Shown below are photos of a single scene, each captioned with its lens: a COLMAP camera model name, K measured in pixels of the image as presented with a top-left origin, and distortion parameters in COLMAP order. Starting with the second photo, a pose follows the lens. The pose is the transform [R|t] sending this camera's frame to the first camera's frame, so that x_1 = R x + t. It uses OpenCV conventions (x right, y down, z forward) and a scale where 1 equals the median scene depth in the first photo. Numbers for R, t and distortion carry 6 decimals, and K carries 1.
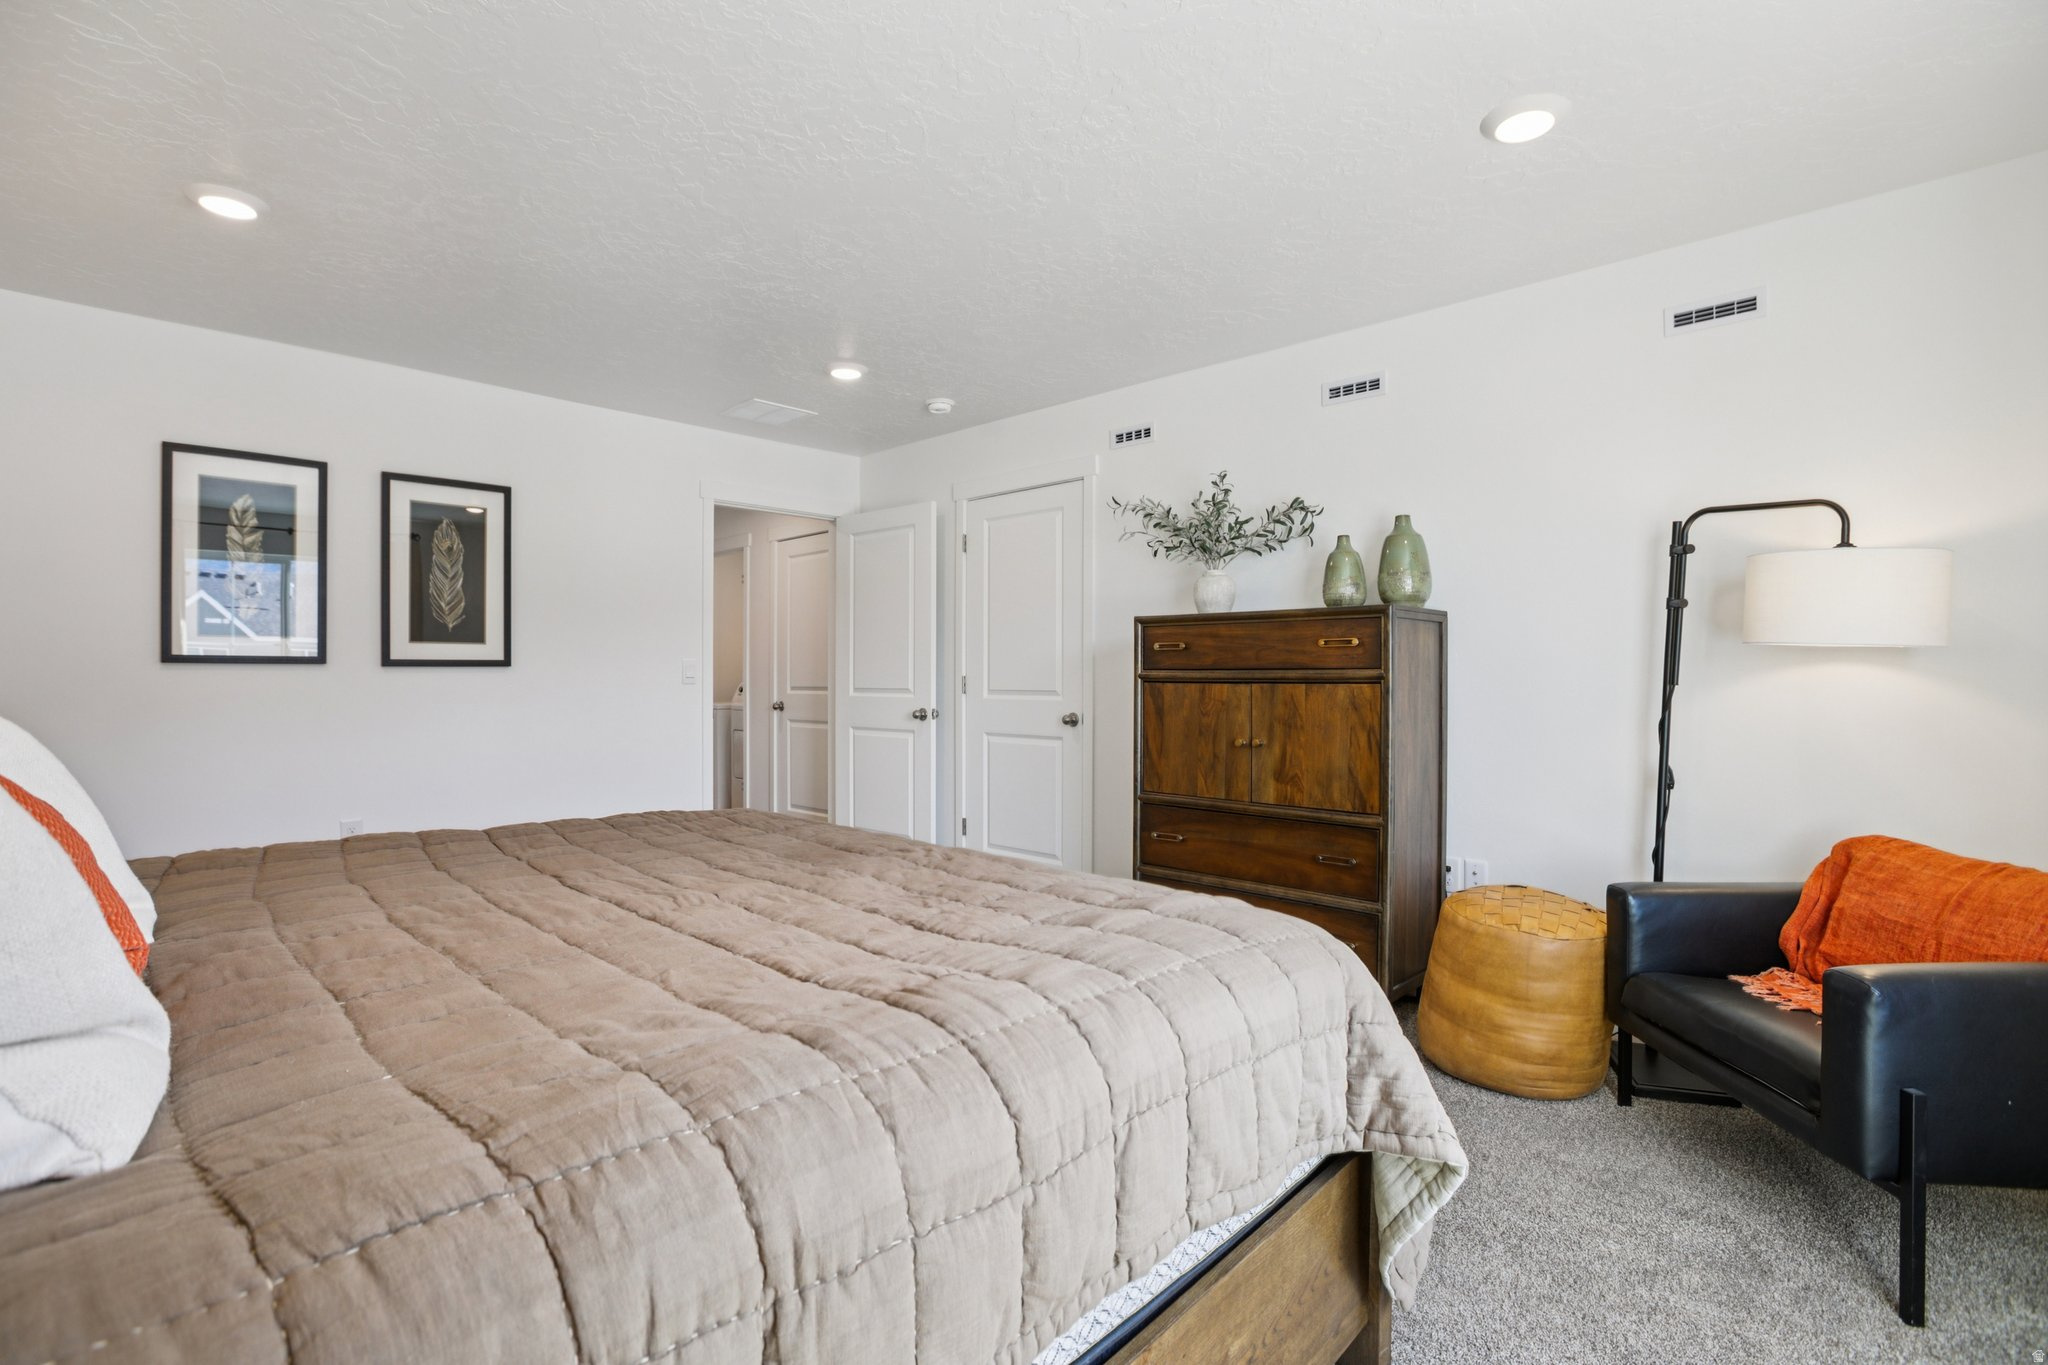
lens RADIAL K [[961.1, 0, 1020.1], [0, 961.1, 675.4], [0, 0, 1]] dist [-0.059310, 0.025739]
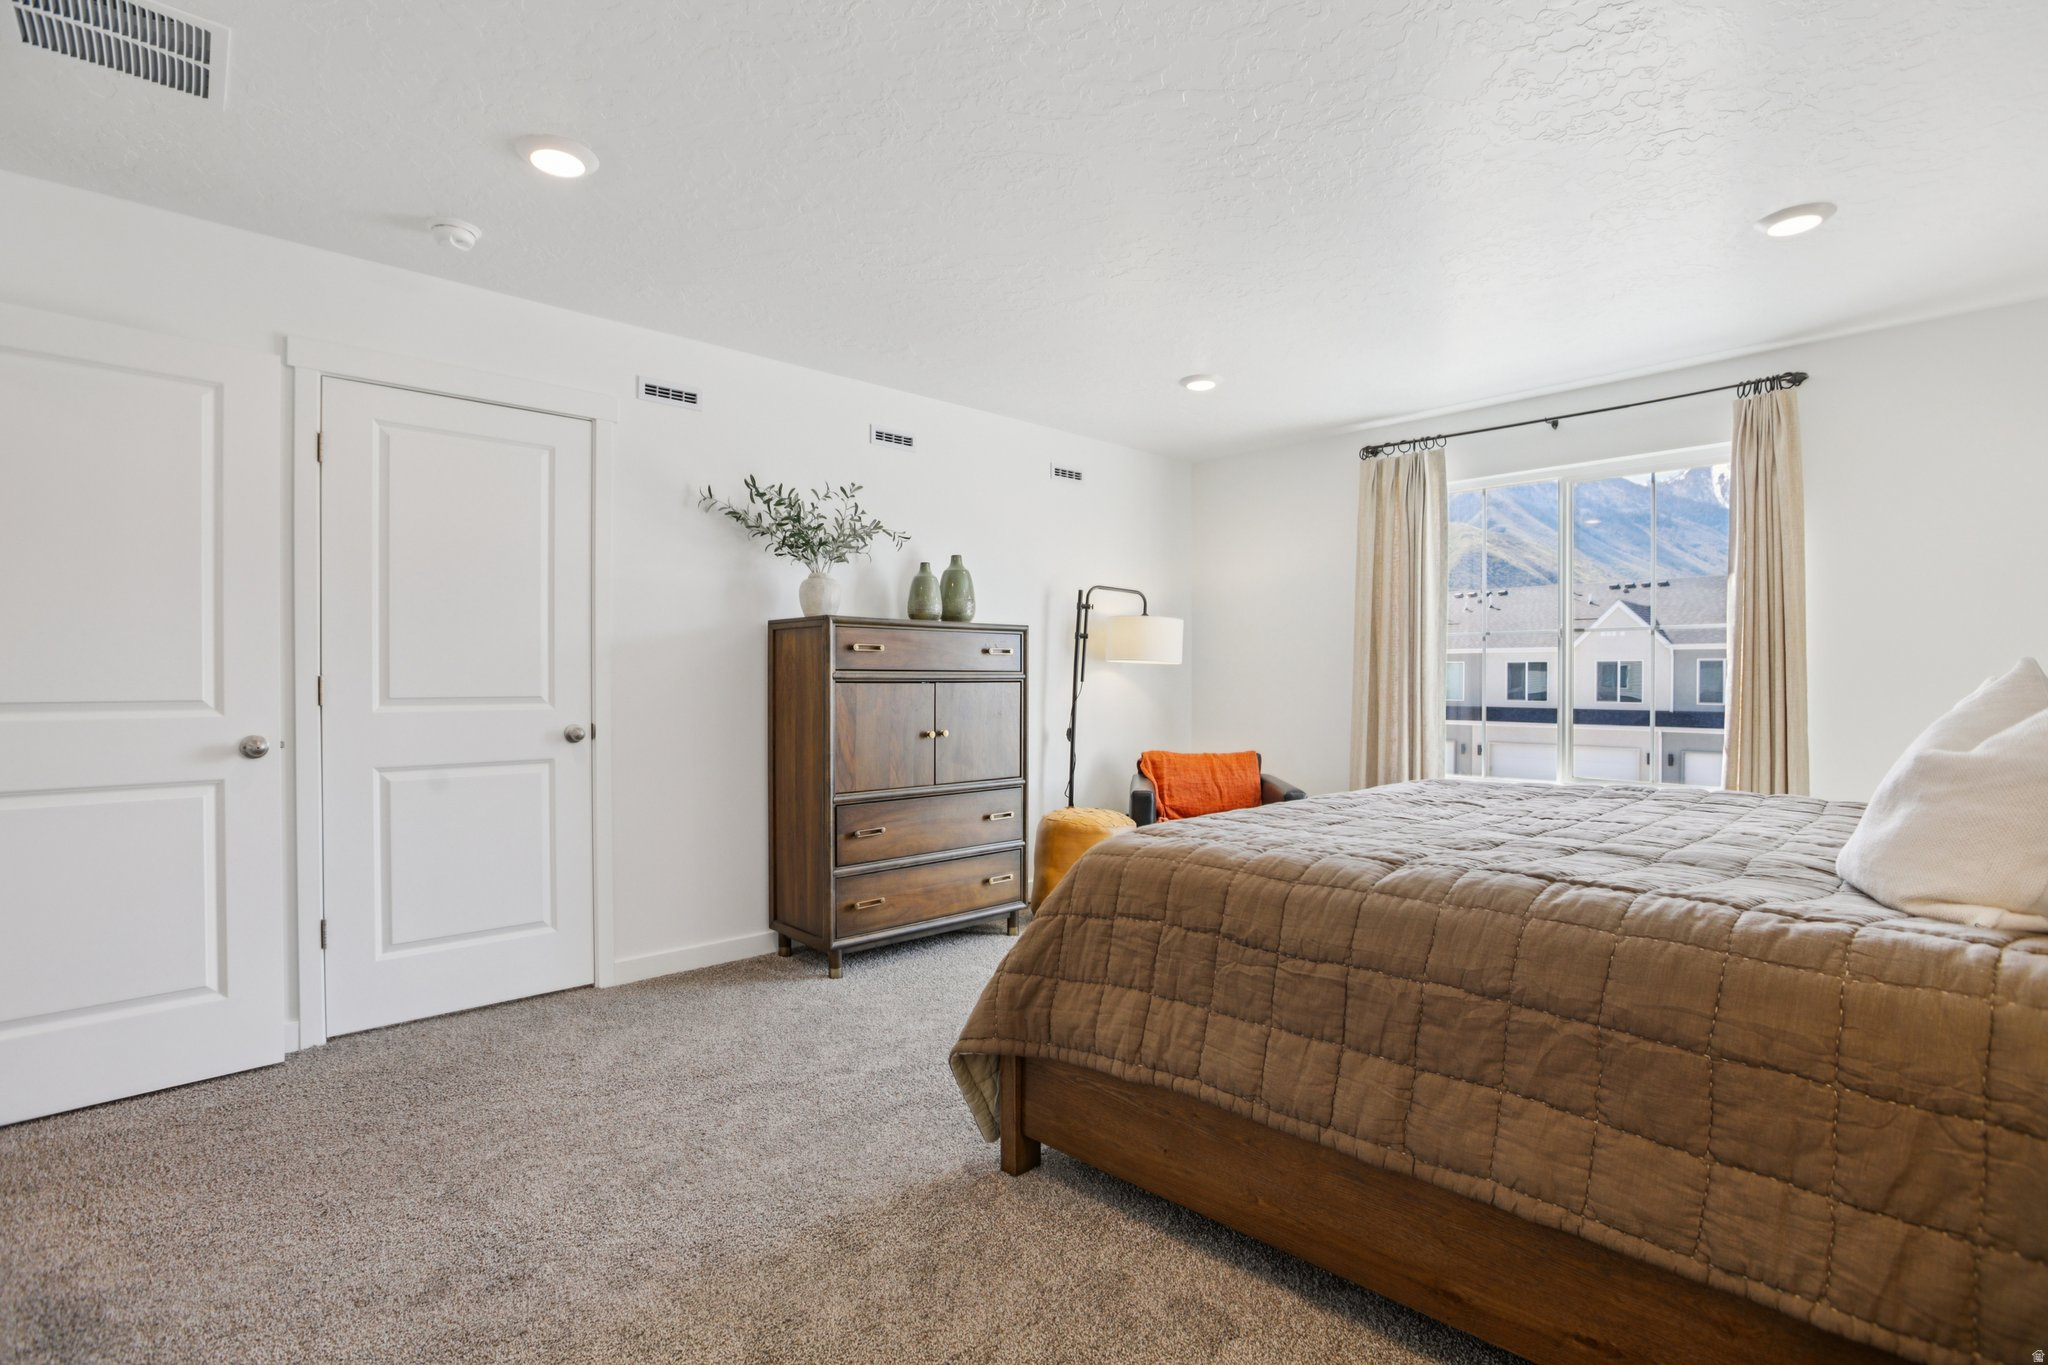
lens RADIAL K [[961.1, 0, 1020.1], [0, 961.1, 675.4], [0, 0, 1]] dist [-0.059310, 0.025739]
pose [[0.041314, 0.001739, 0.999145, -0.851759], [0.000151, 0.999998, -0.001746, 0.001289], [-0.999146, 0.000223, 0.041313, 0.785104]]
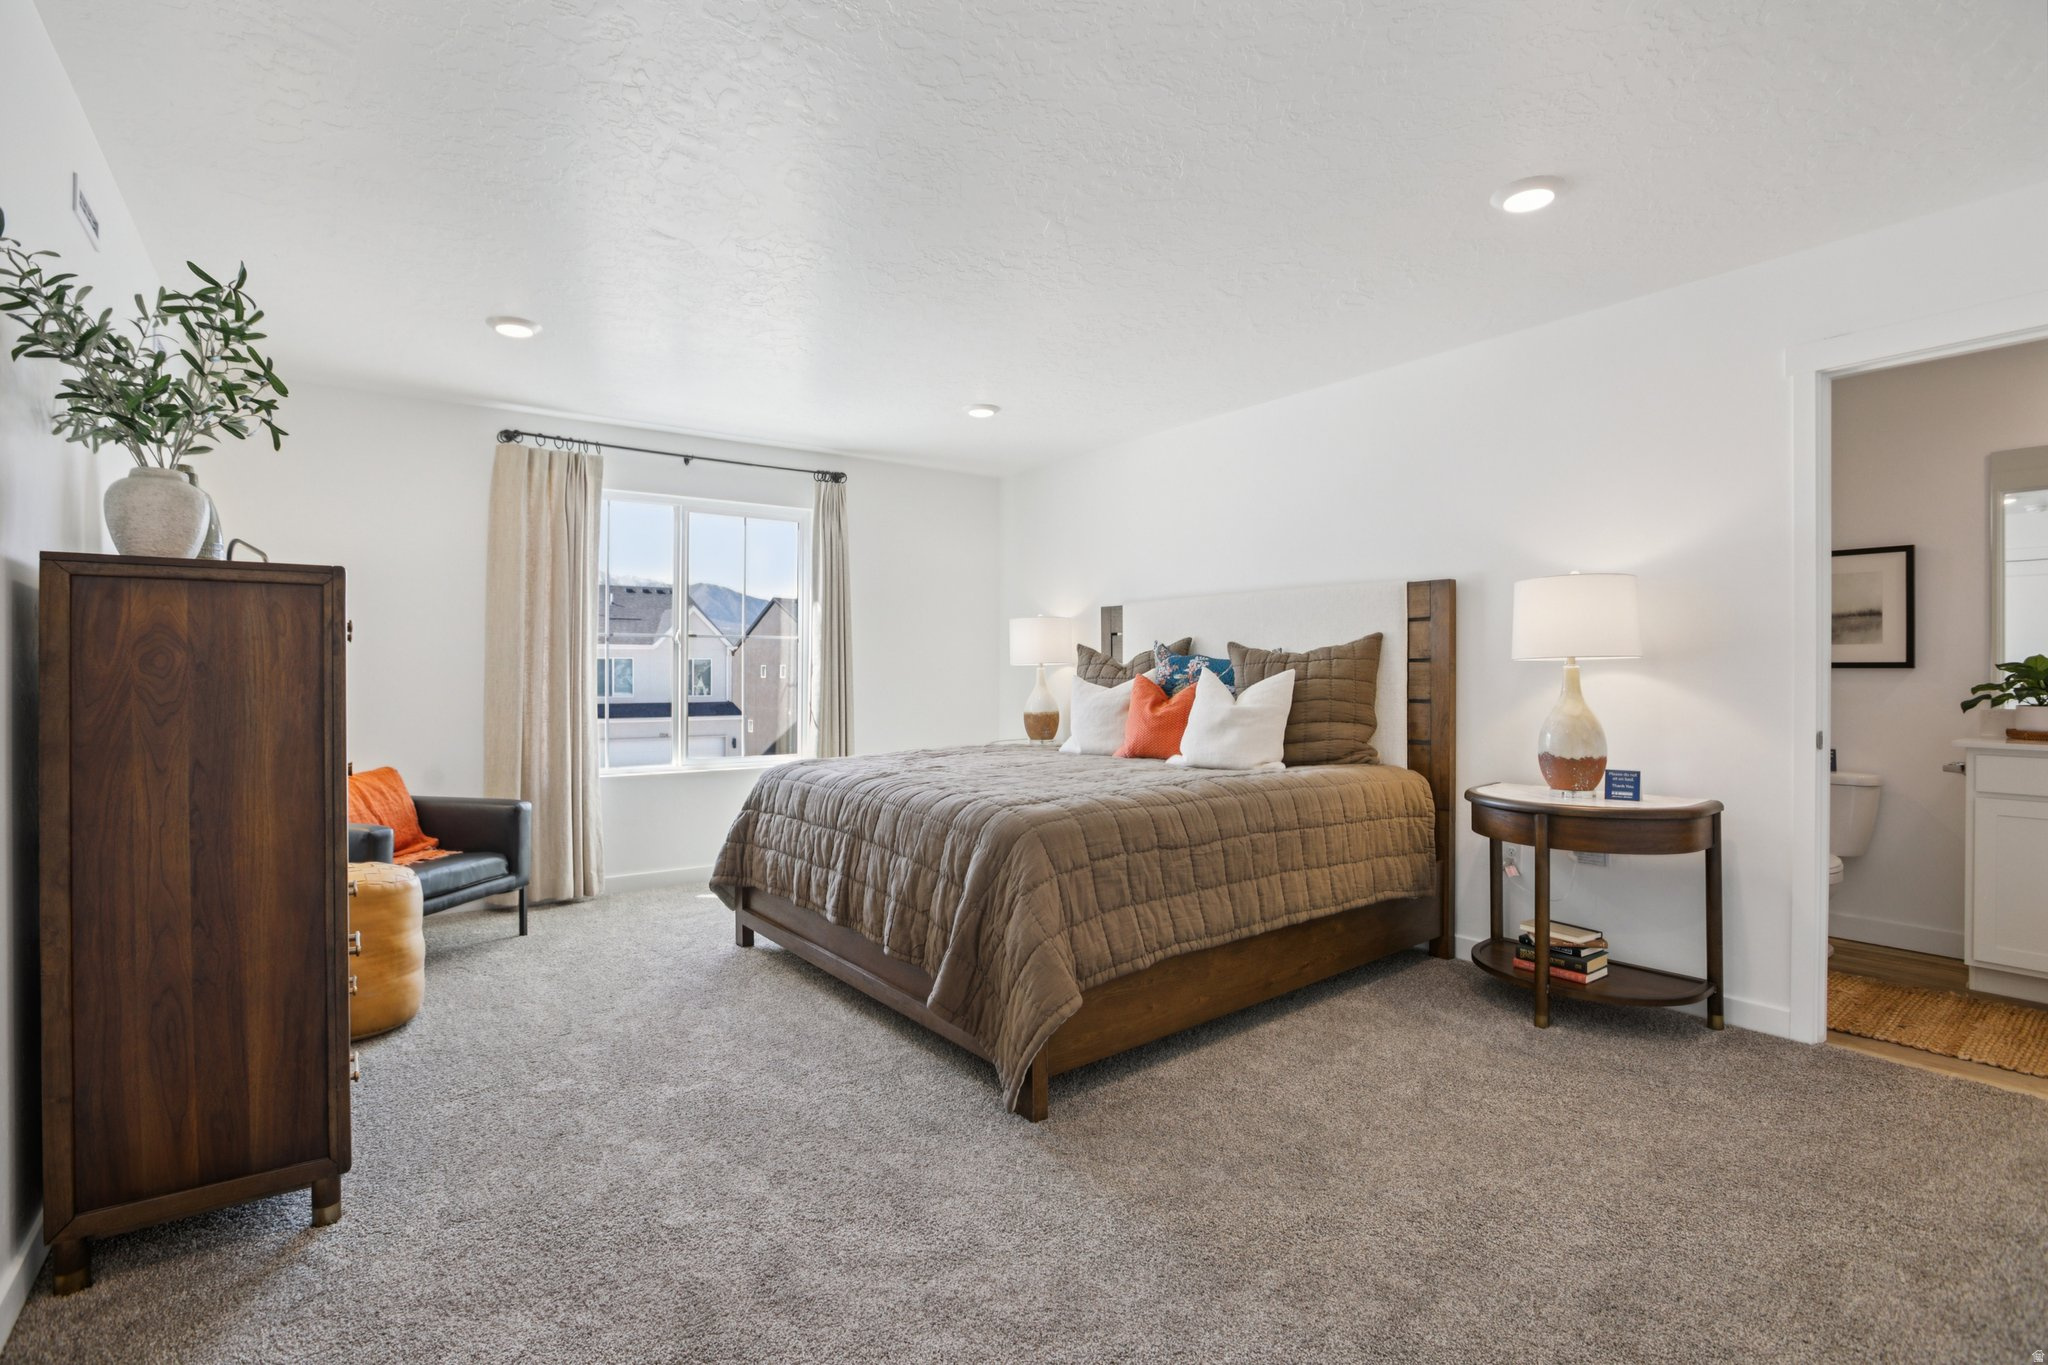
lens RADIAL K [[961.1, 0, 1020.1], [0, 961.1, 675.4], [0, 0, 1]] dist [-0.059310, 0.025739]
pose [[-0.986215, 0.001592, 0.165461, -0.361883], [0.001763, 0.999998, 0.000882, -0.000035], [-0.165460, 0.001161, -0.986216, 1.467096]]
